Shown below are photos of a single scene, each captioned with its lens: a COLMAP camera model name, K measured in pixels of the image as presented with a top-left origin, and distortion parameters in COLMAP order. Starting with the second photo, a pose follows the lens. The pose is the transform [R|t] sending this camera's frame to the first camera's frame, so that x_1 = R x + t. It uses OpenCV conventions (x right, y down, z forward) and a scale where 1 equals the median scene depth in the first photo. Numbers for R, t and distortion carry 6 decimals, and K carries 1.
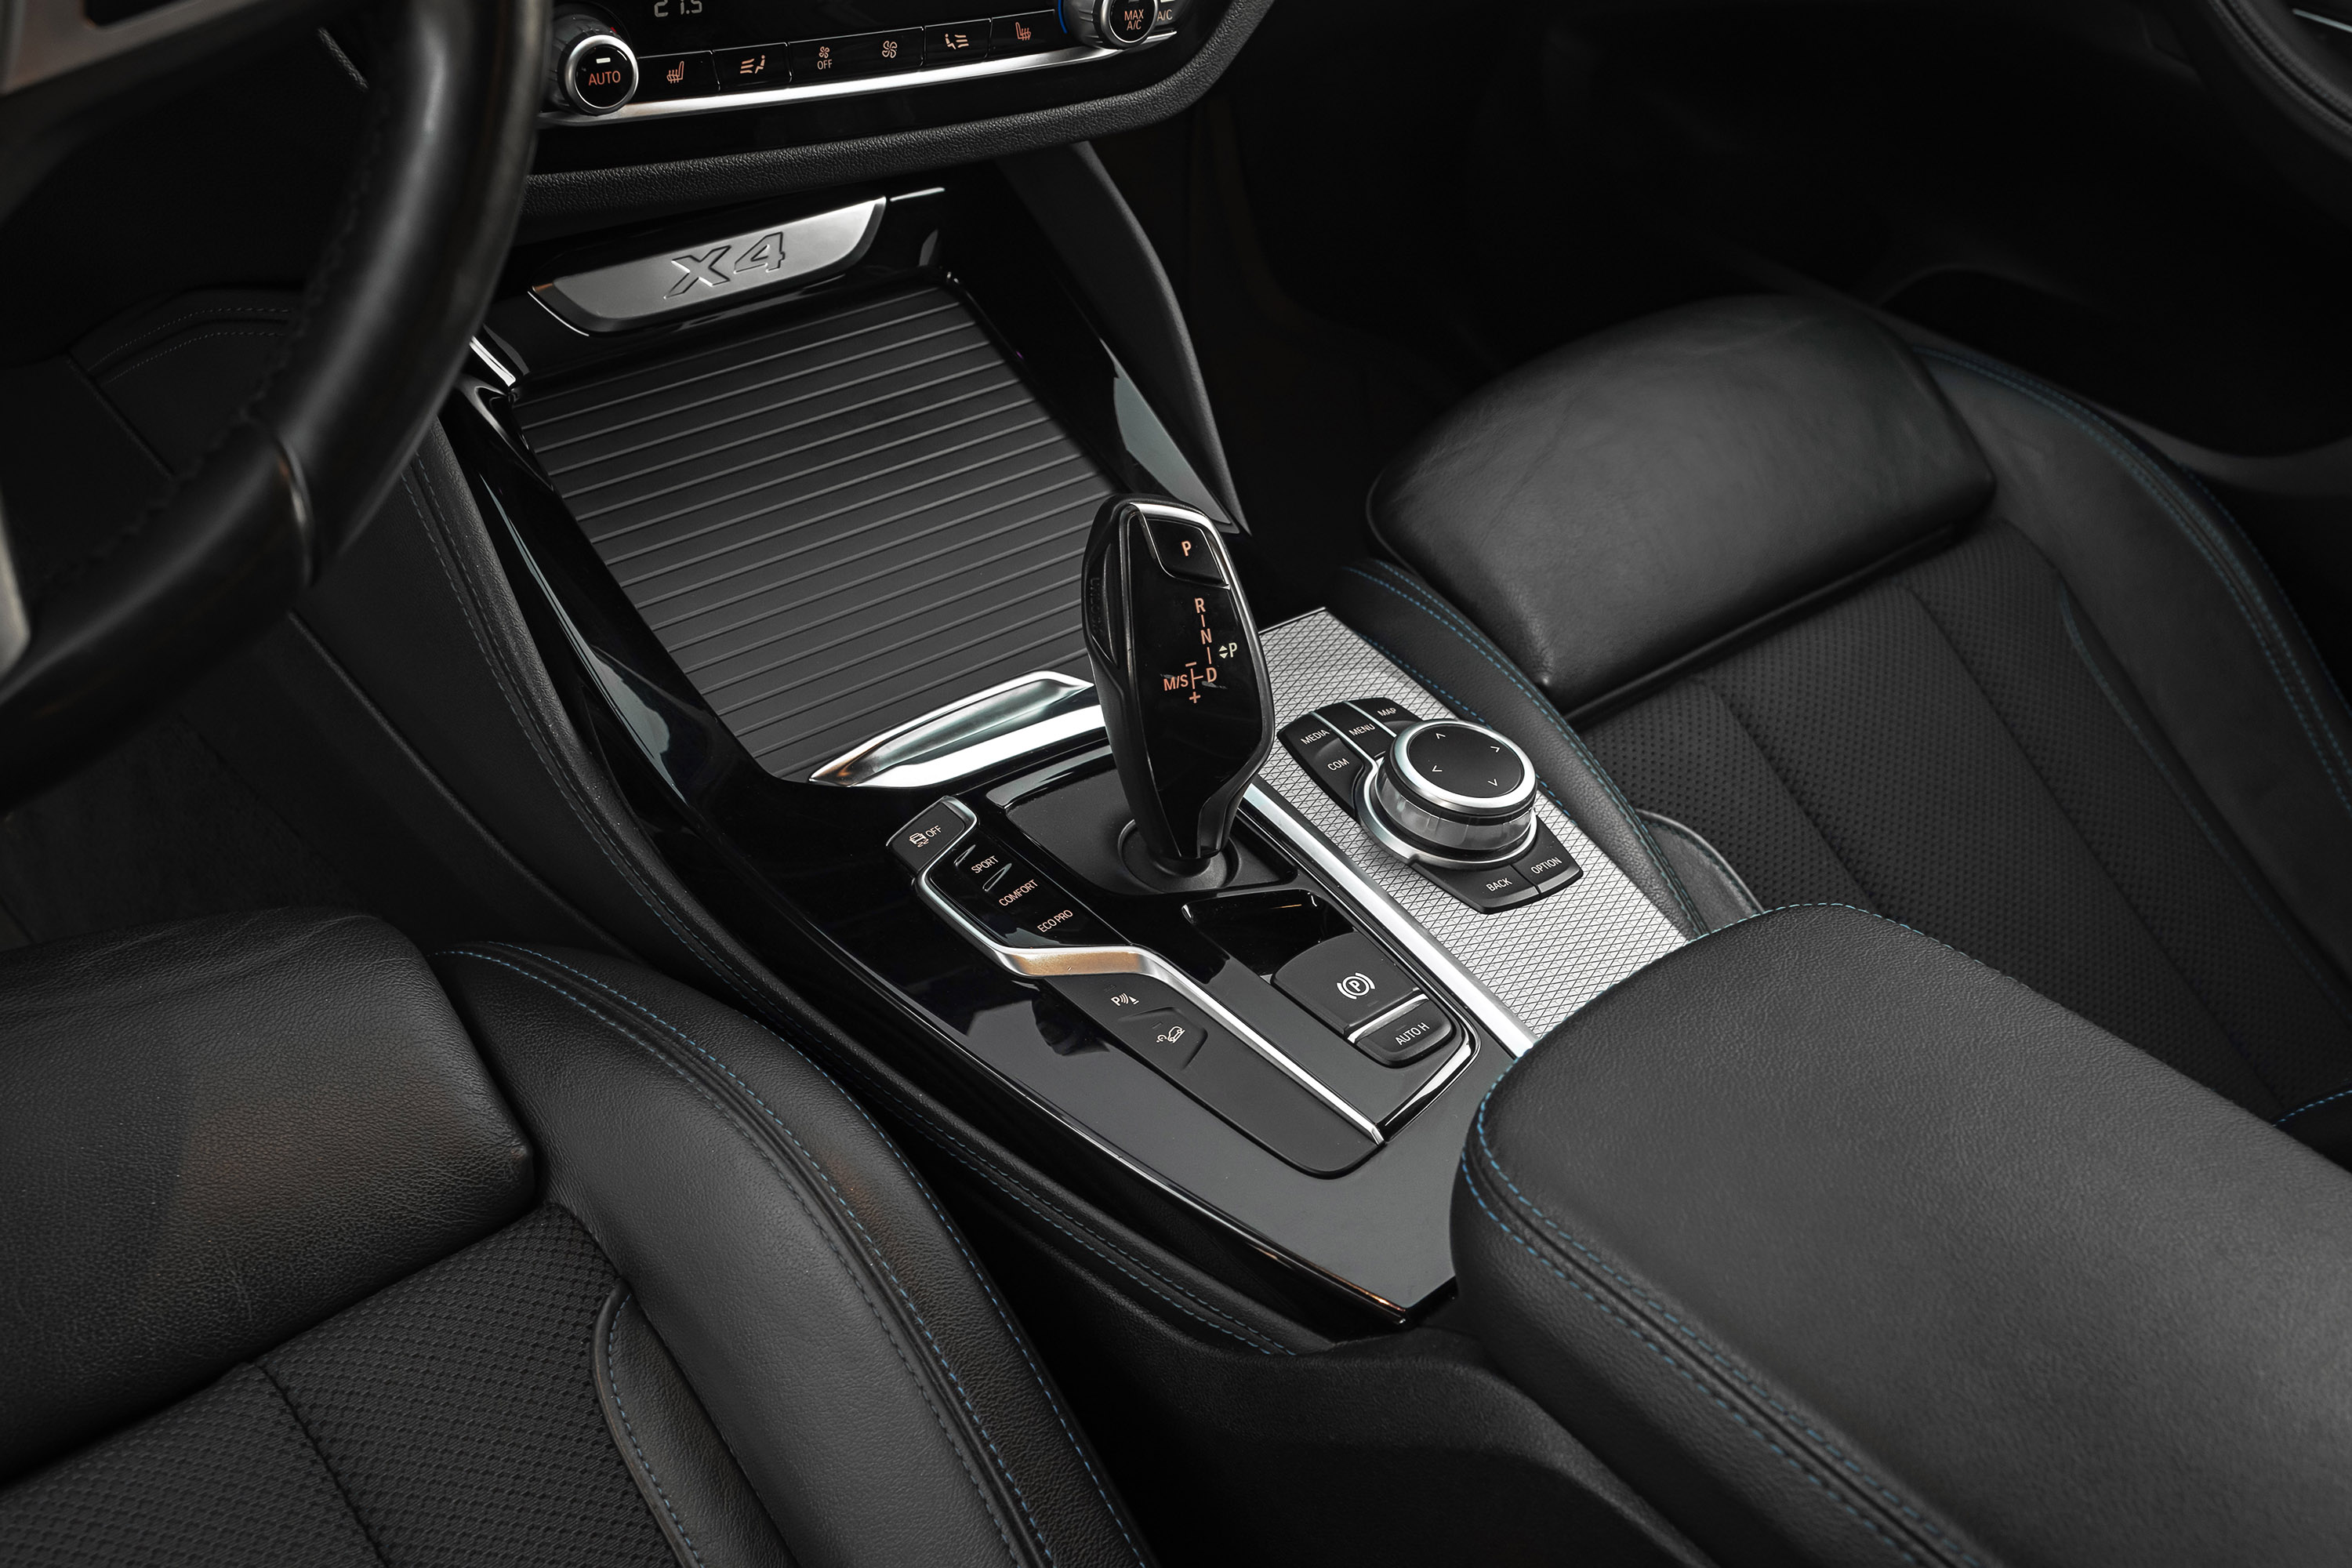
lens RADIAL K [[2480.5, 0, 1179.2], [0, 2480.5, 788.6], [0, 0, 1]] dist [-0.023223, 0.000000]
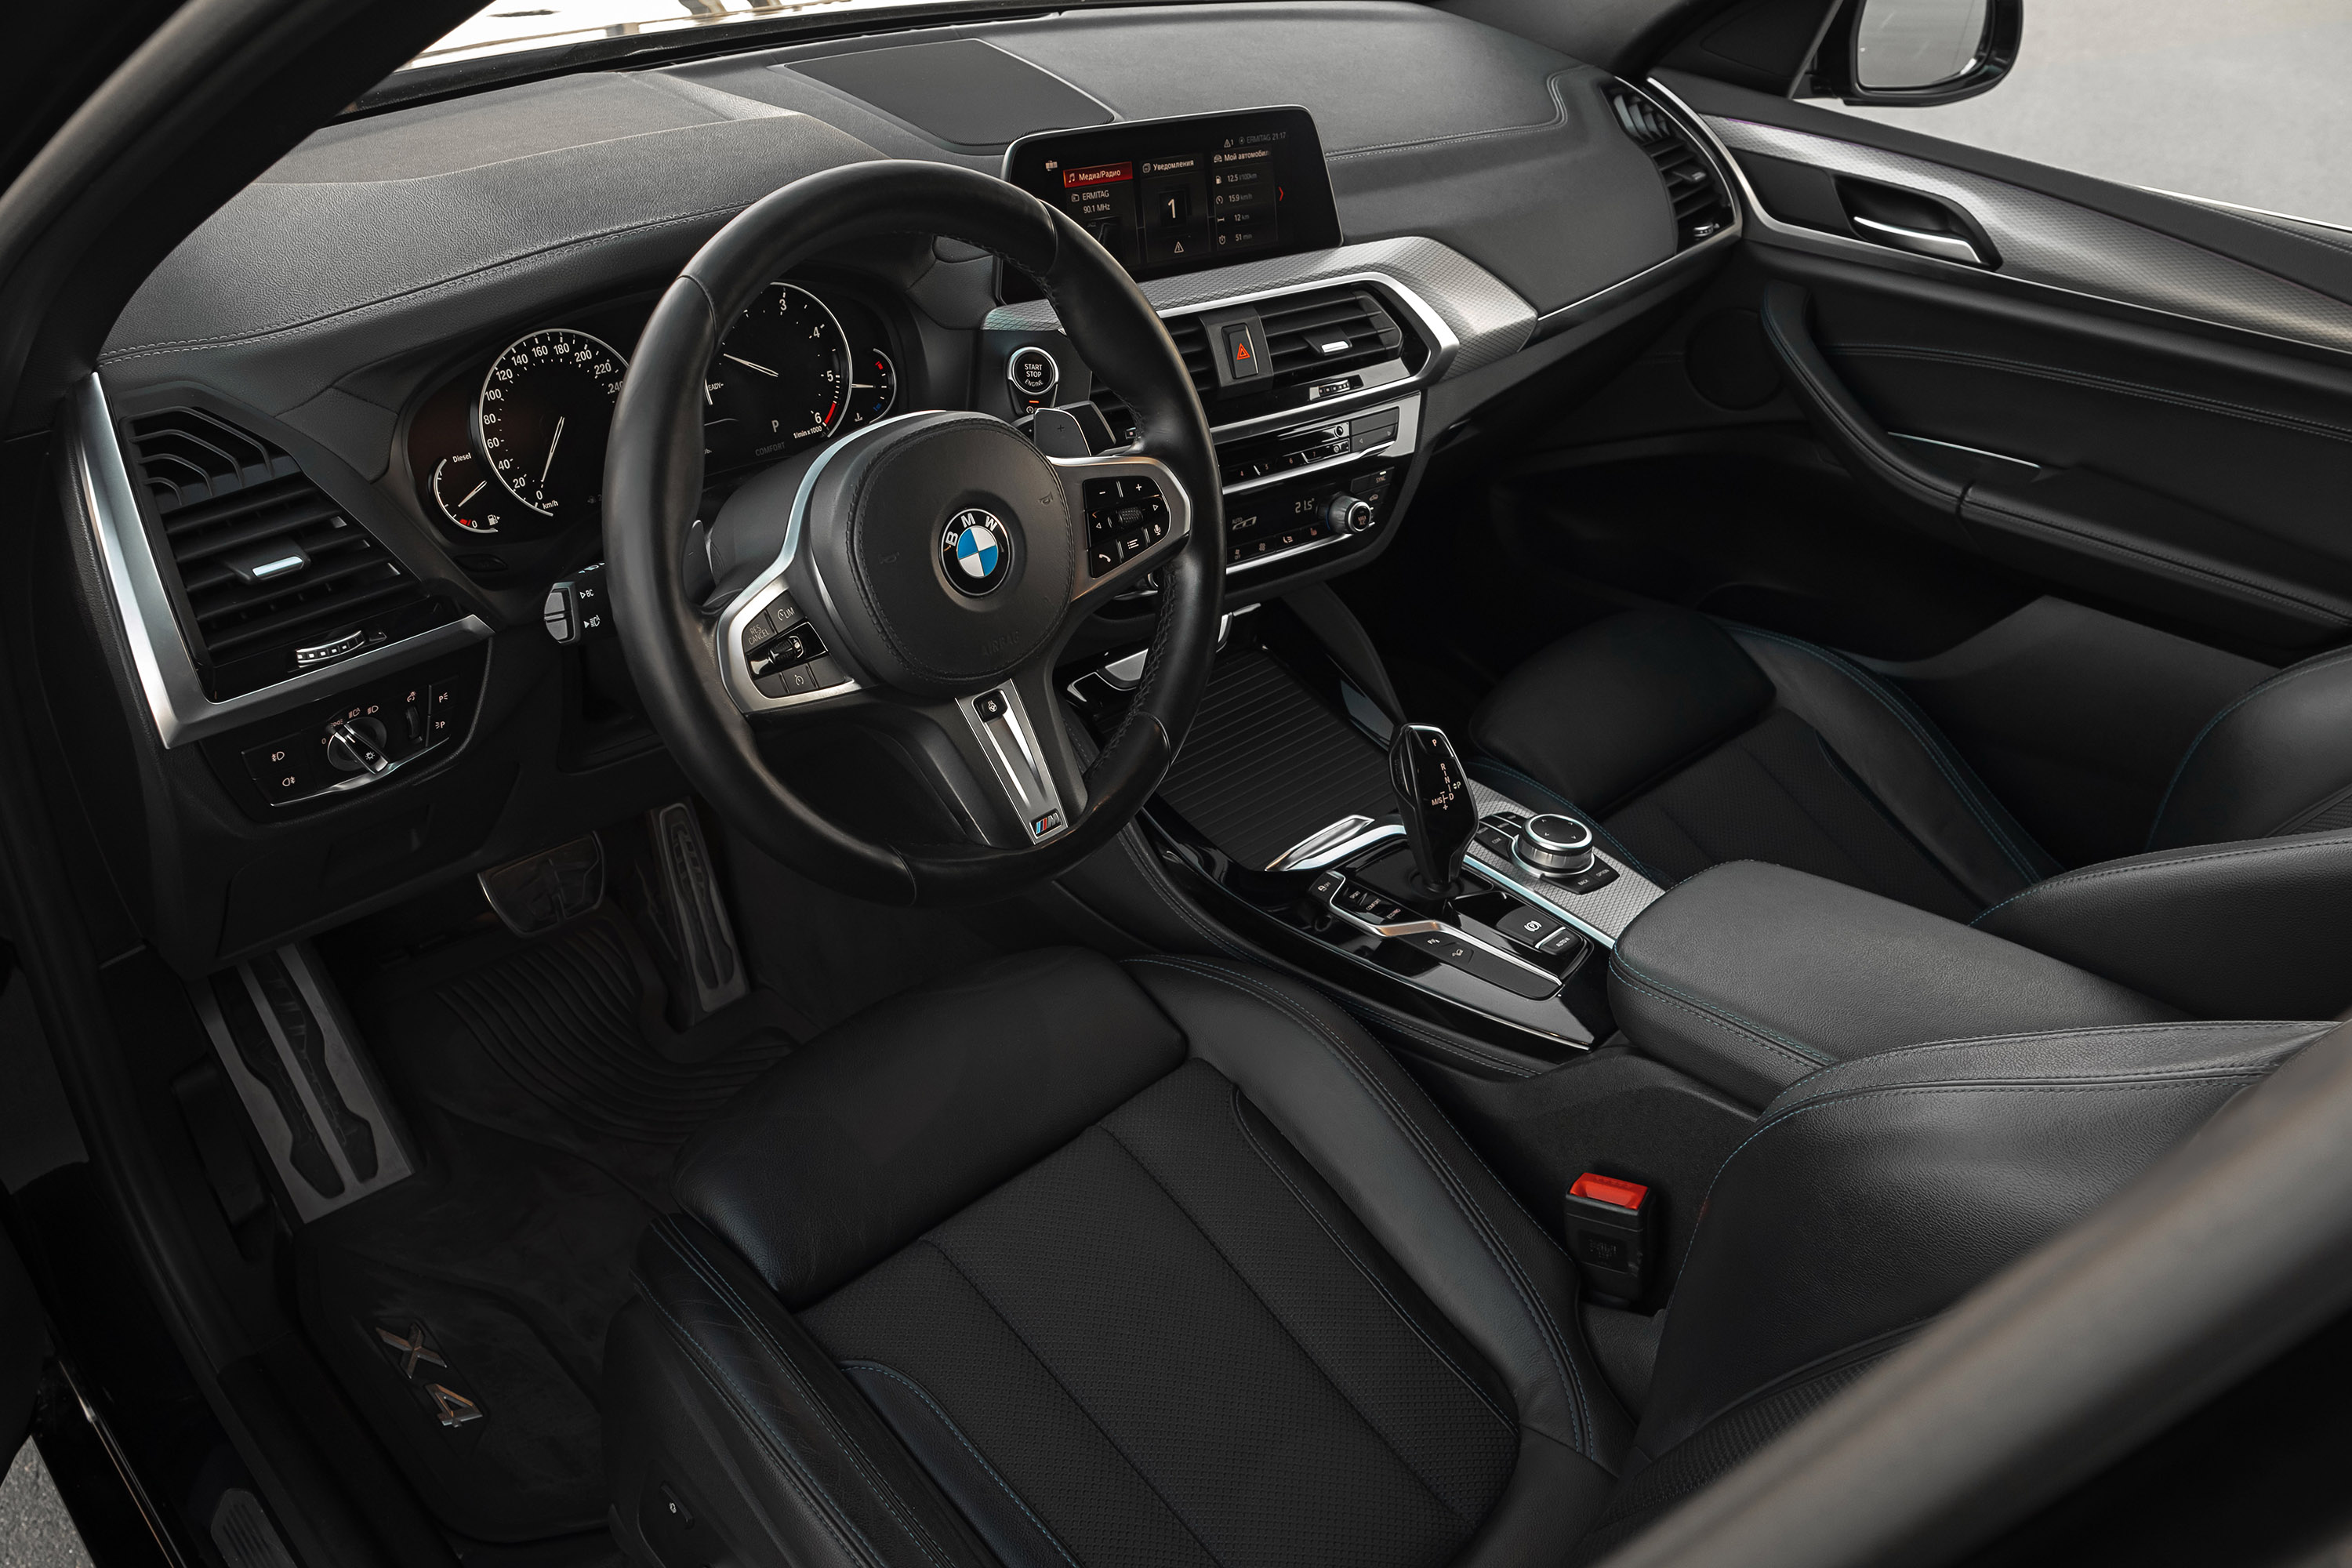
lens RADIAL K [[1614.8, 0, 1159.4], [0, 1614.8, 770.6], [0, 0, 1]] dist [0.004133, -0.000143]
pose [[0.992856, -0.112834, -0.038807, -0.176308], [0.106713, 0.985180, -0.134286, 0.092502], [0.053384, 0.129186, 0.990182, -0.445457]]
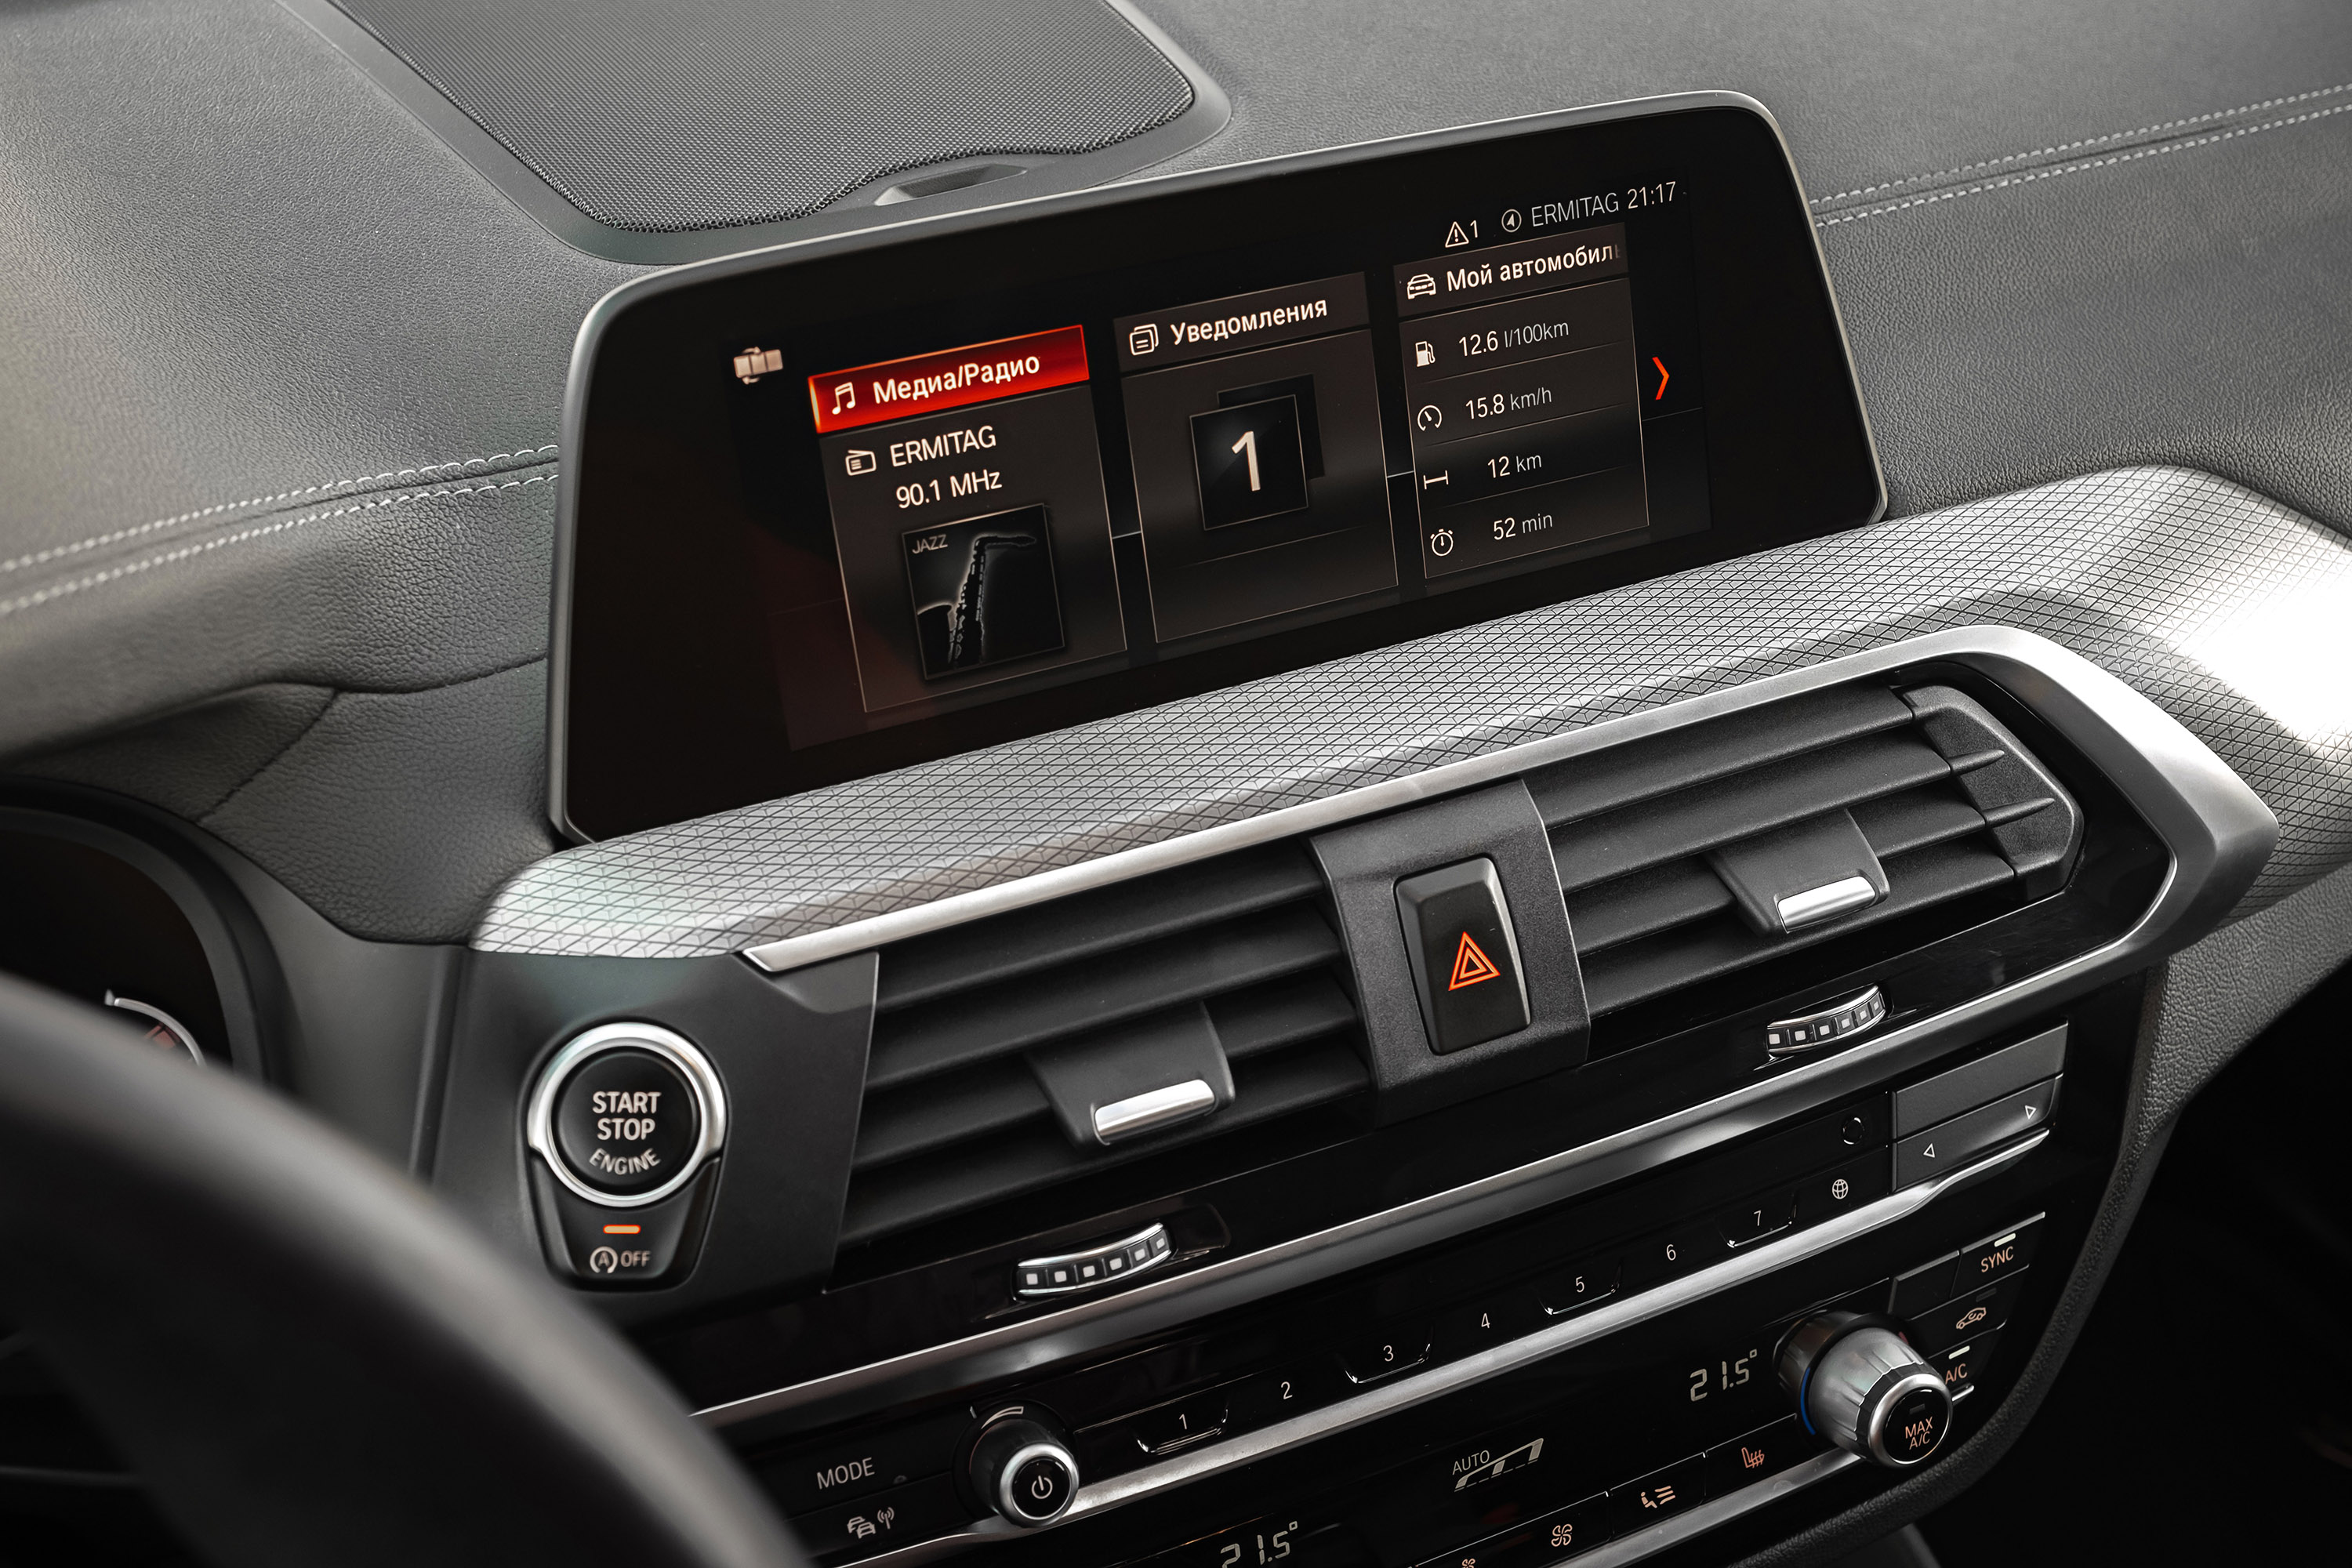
lens RADIAL K [[2480.5, 0, 1179.2], [0, 2480.5, 781.0], [0, 0, 1]] dist [-0.023223, 0.000000]
pose [[0.963807, -0.081382, -0.253877, -0.028778], [0.027217, 0.977330, -0.209965, -0.362461], [0.265209, 0.195456, 0.944172, 0.294258]]
